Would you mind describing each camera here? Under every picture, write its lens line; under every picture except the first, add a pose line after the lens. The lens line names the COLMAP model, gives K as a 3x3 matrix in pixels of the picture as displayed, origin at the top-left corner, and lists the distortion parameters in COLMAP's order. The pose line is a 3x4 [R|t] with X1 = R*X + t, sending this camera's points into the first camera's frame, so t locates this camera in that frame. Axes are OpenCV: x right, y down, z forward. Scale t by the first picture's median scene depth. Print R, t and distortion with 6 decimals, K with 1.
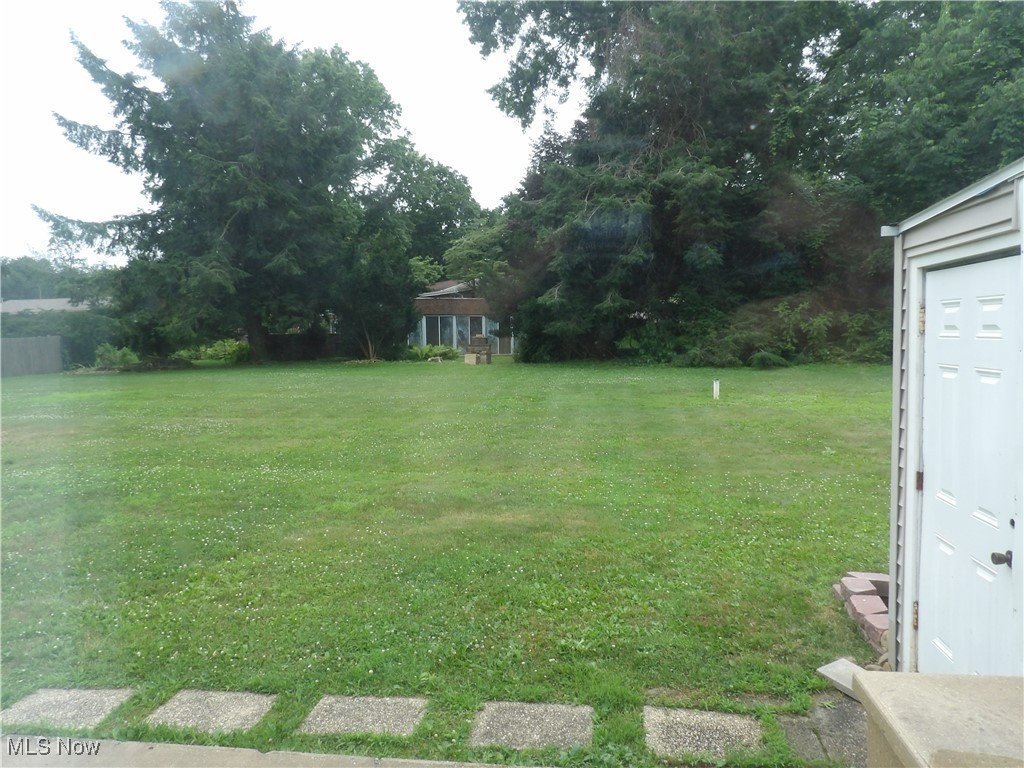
lens RADIAL K [[728.7, 0, 514.3], [0, 728.7, 383.7], [0, 0, 1]] dist [-0.031842, 0.002821]
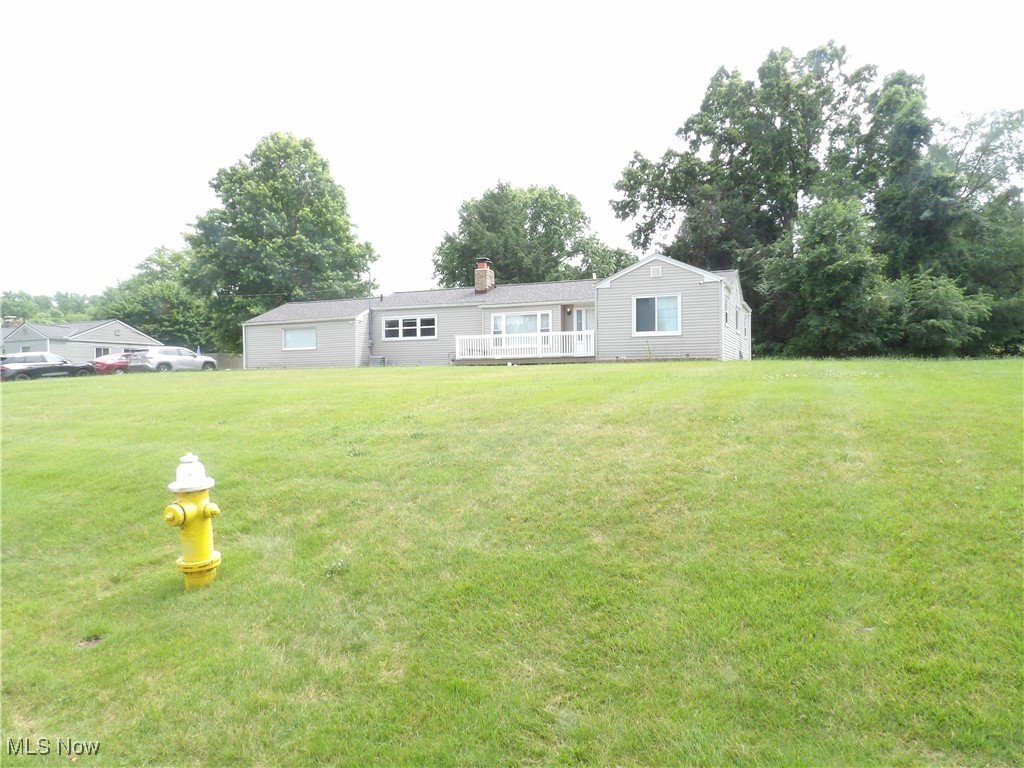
lens RADIAL K [[728.7, 0, 512.1], [0, 728.7, 385.6], [0, 0, 1]] dist [-0.031842, 0.002821]
pose [[0.962253, 0.019469, -0.271458, 0.121029], [-0.036841, 0.997575, -0.059044, 0.083067], [0.269651, 0.066816, 0.960637, -0.566709]]
